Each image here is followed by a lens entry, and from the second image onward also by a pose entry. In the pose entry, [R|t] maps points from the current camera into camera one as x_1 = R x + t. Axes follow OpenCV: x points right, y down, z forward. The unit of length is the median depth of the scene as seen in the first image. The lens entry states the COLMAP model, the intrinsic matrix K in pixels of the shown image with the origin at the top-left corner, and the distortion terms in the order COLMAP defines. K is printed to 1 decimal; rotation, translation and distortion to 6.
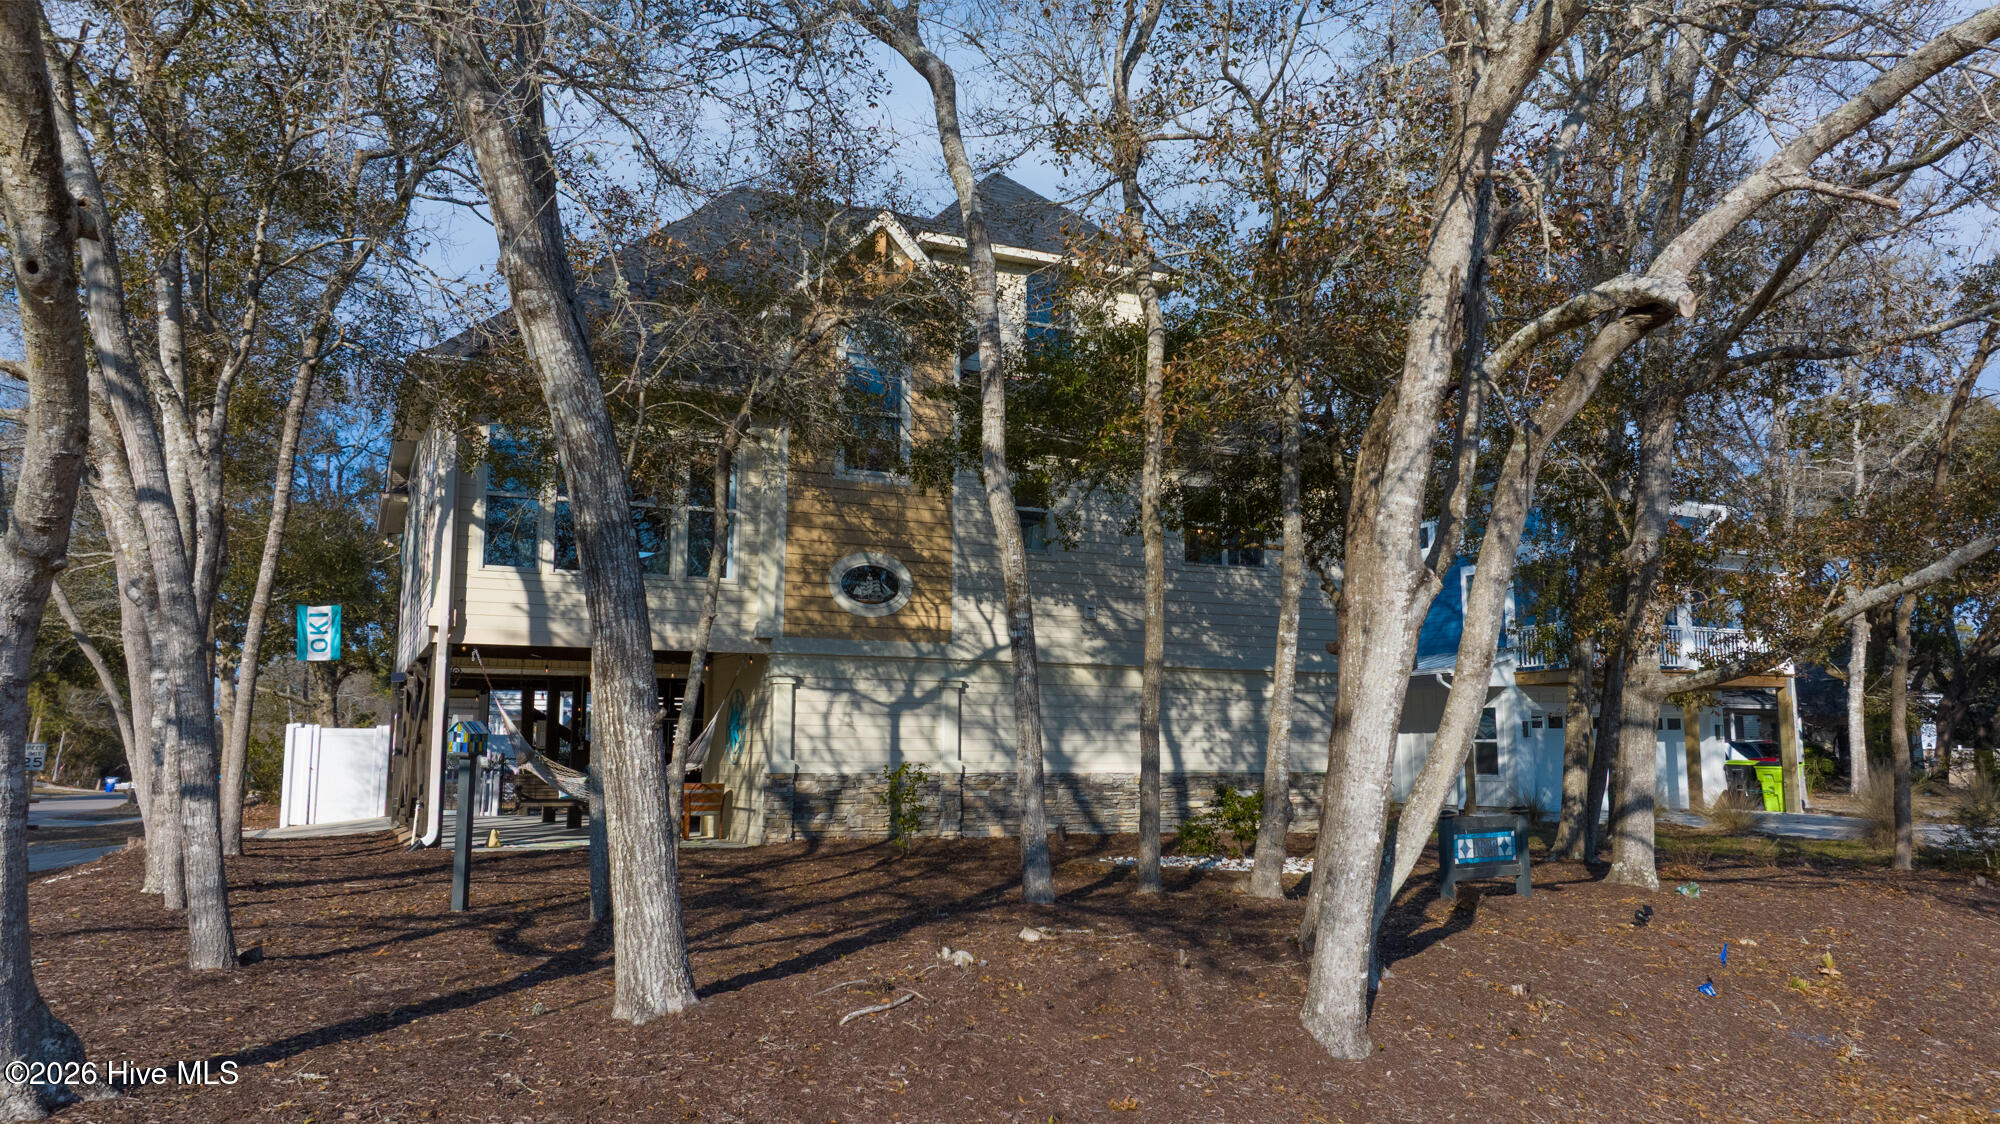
lens RADIAL K [[1413.3, 0, 1000.0], [0, 1413.3, 562.0], [0, 0, 1]] dist [-0.007211, 0.004653]
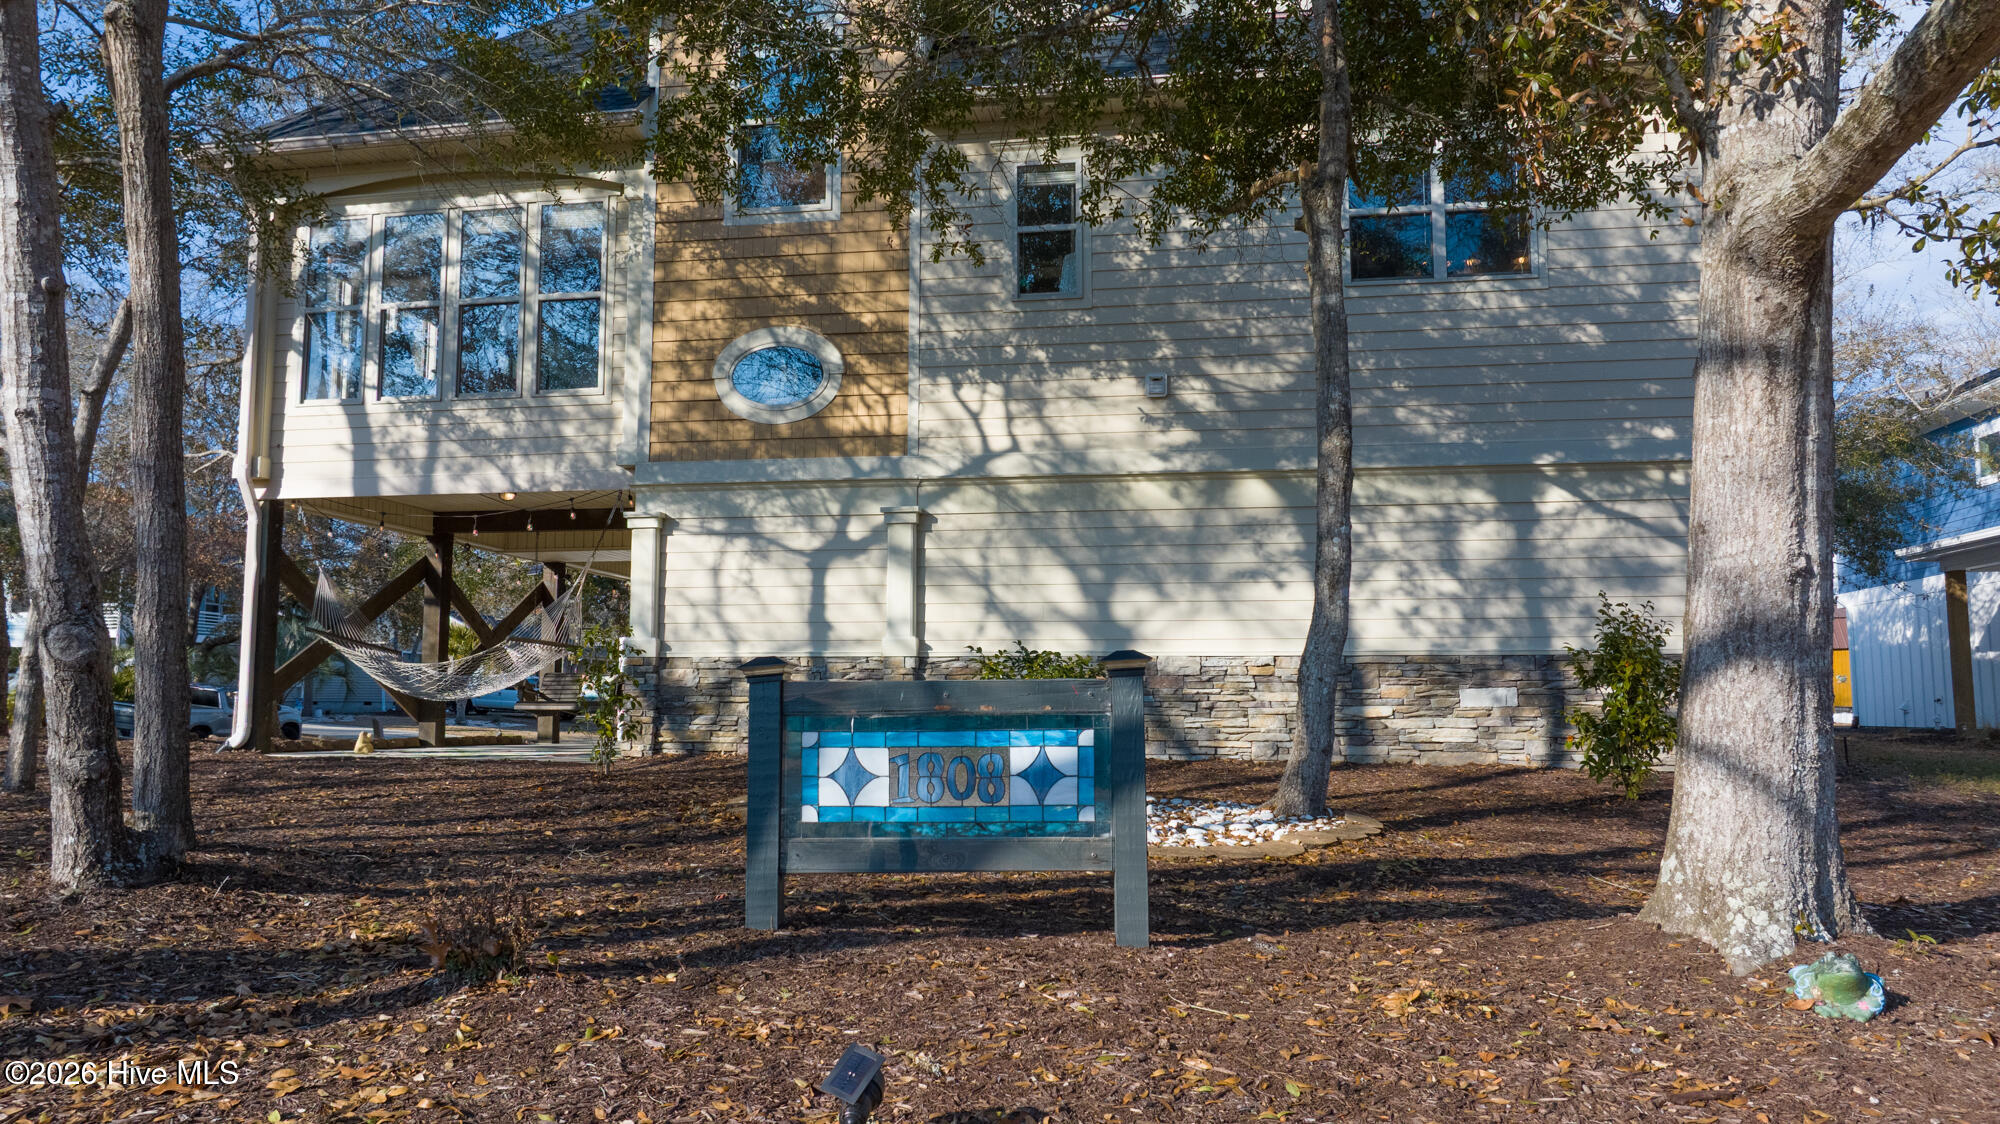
lens RADIAL K [[1413.3, 0, 1000.0], [0, 1413.3, 562.0], [0, 0, 1]] dist [-0.007211, 0.004653]
pose [[0.823786, -0.056868, -0.564042, 0.359283], [0.080029, 0.996658, 0.016397, 0.100389], [0.561224, -0.058647, 0.825583, 0.500248]]
